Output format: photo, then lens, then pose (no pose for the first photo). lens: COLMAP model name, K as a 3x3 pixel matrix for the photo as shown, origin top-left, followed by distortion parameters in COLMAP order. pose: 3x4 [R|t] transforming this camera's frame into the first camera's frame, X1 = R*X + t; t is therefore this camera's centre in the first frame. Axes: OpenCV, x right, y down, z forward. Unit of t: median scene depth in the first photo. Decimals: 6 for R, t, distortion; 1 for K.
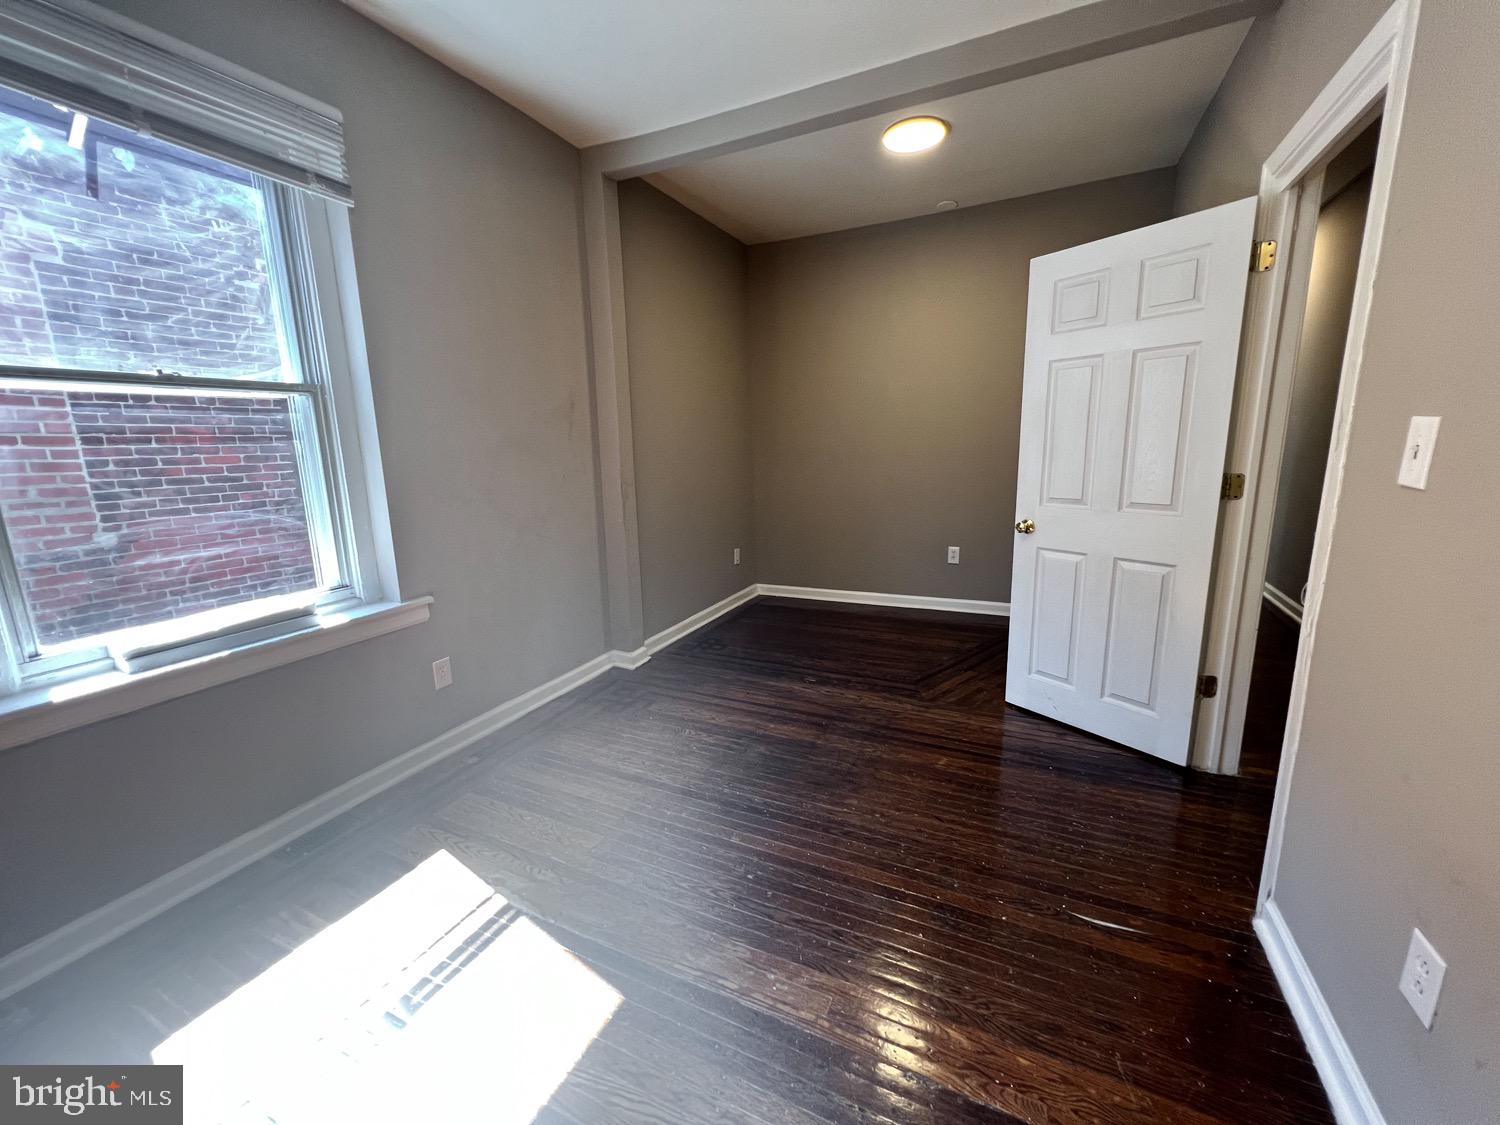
lens RADIAL K [[603.3, 0, 751.9], [0, 603.3, 564.0], [0, 0, 1]] dist [-0.001340, 0.000501]
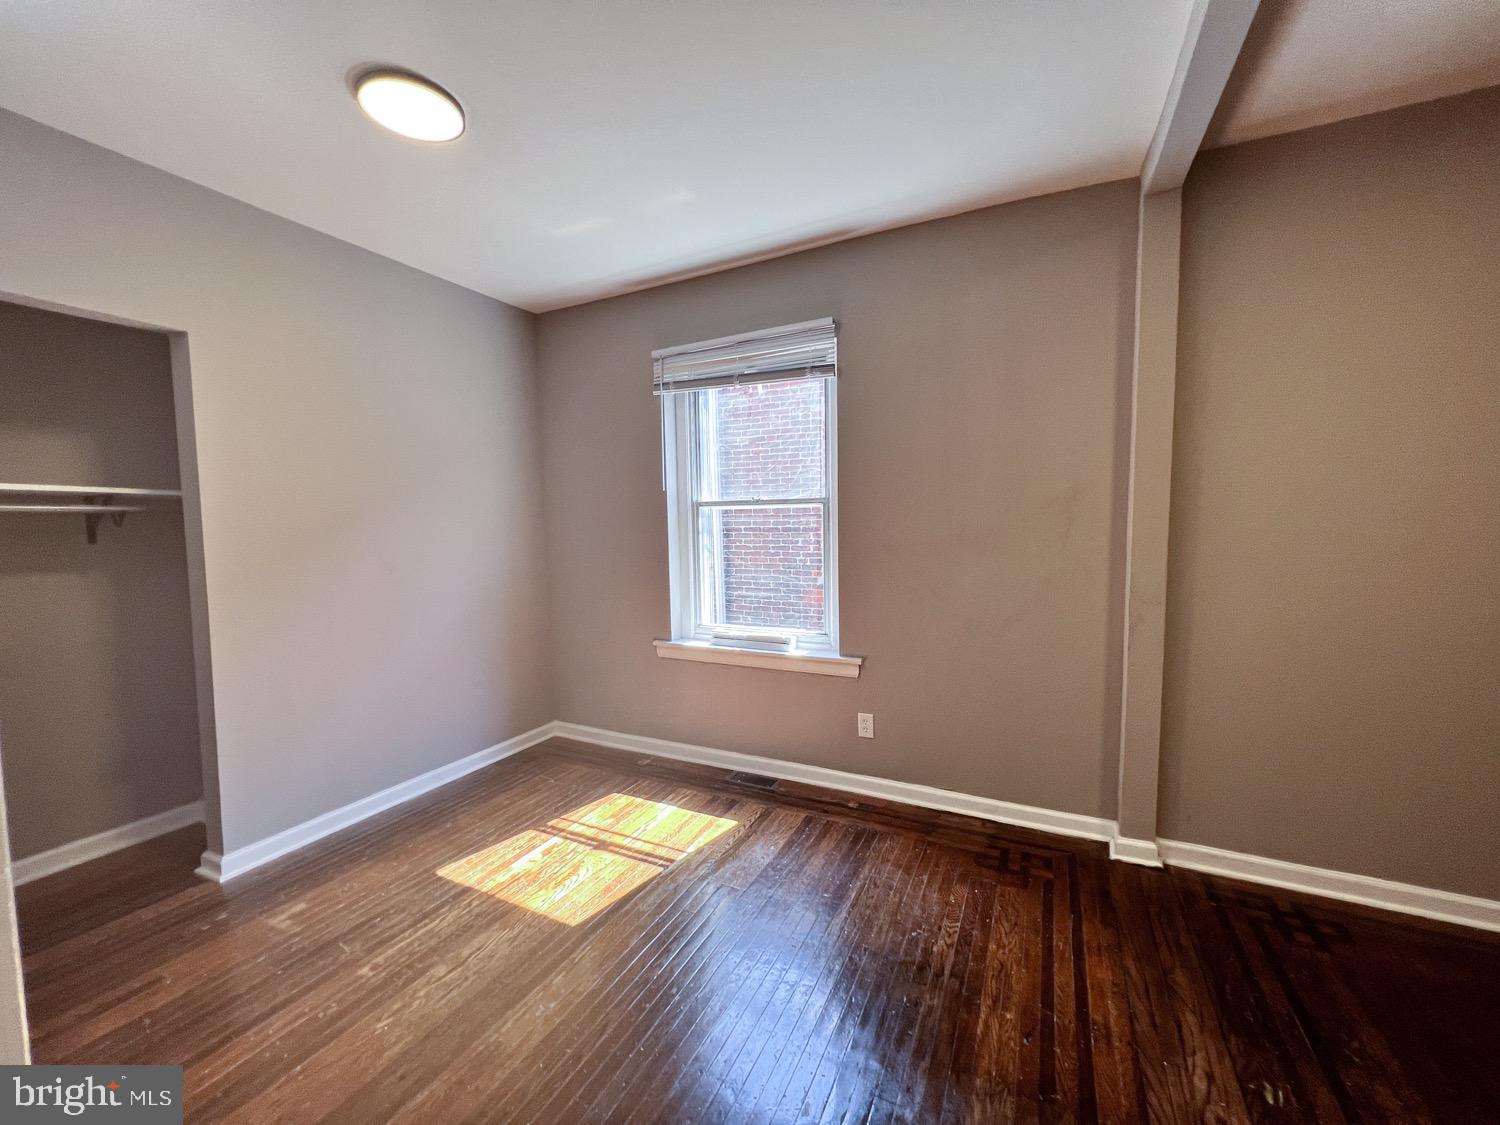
lens RADIAL K [[603.3, 0, 751.9], [0, 603.3, 564.0], [0, 0, 1]] dist [-0.001340, 0.000501]
pose [[-0.010107, 0.102271, -0.994705, 0.639783], [-0.191088, 0.976226, 0.102313, -0.208464], [0.981521, 0.191110, 0.009676, 0.685027]]
